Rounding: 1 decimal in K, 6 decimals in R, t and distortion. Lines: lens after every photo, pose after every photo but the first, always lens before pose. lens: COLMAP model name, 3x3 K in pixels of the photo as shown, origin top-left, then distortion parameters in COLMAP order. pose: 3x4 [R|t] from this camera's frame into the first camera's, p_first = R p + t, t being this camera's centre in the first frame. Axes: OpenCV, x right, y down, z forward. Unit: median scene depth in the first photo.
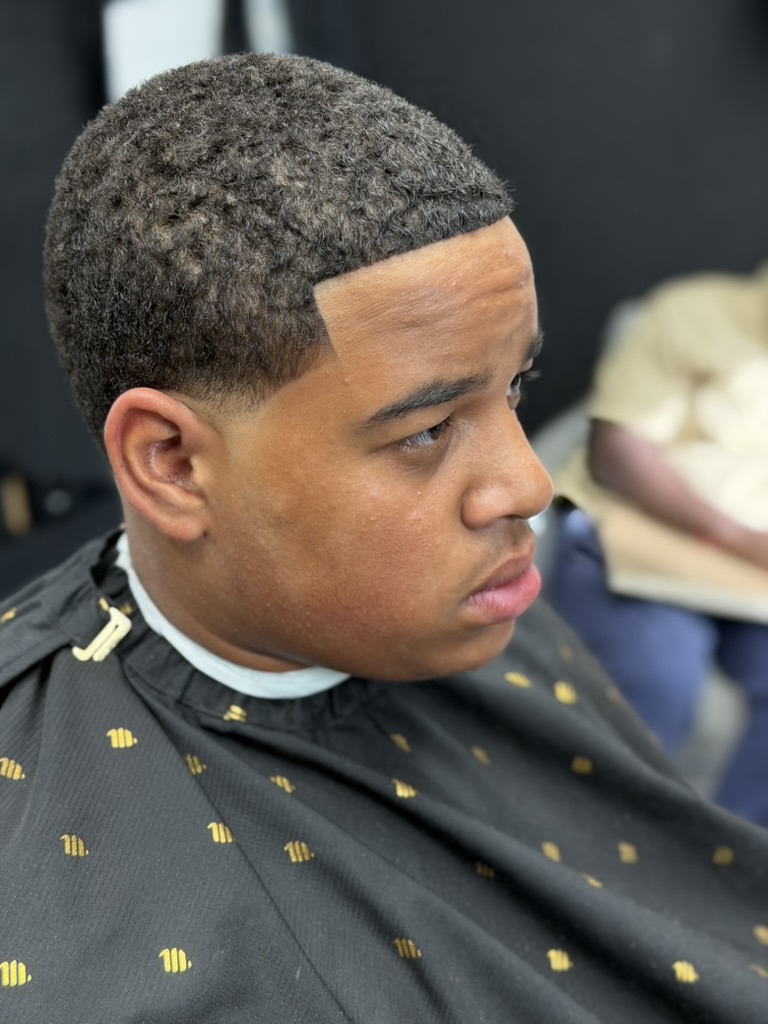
lens RADIAL K [[1443.0, 0, 386.4], [0, 1443.0, 520.1], [0, 0, 1]] dist [0.014929, 0.000000]
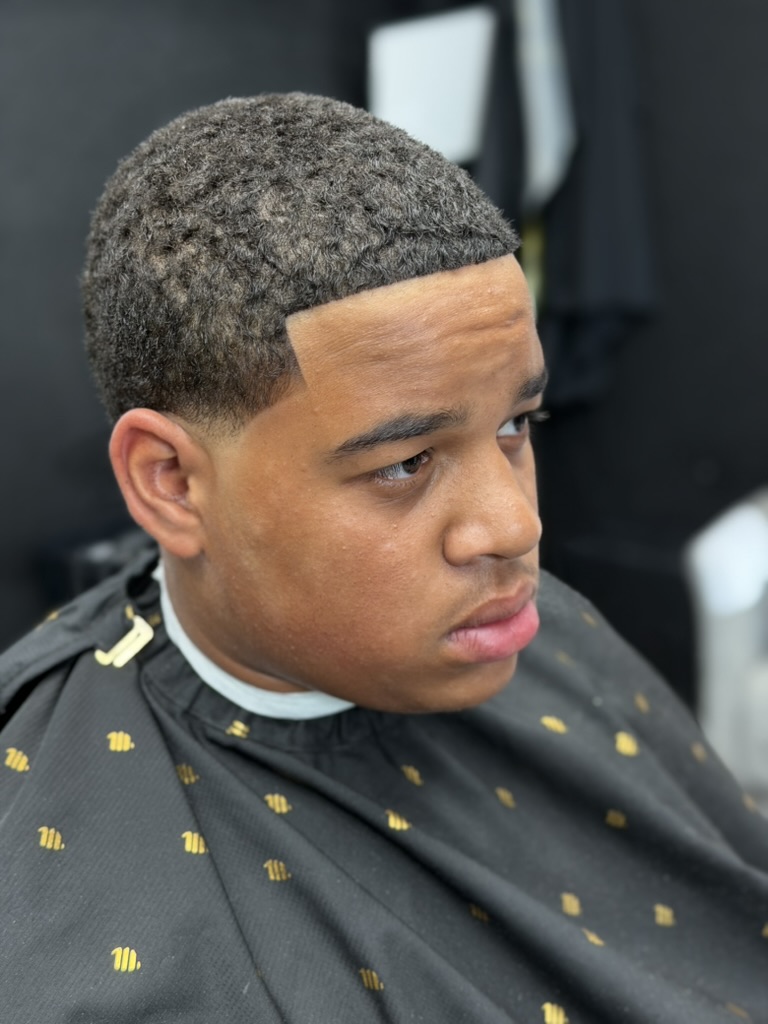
lens RADIAL K [[1443.0, 0, 390.3], [0, 1443.0, 506.4], [0, 0, 1]] dist [0.014929, 0.000000]
pose [[0.975383, 0.062411, -0.211501, 0.229586], [-0.069168, 0.997299, -0.024693, -0.006915], [0.209389, 0.038714, 0.977066, 0.012809]]
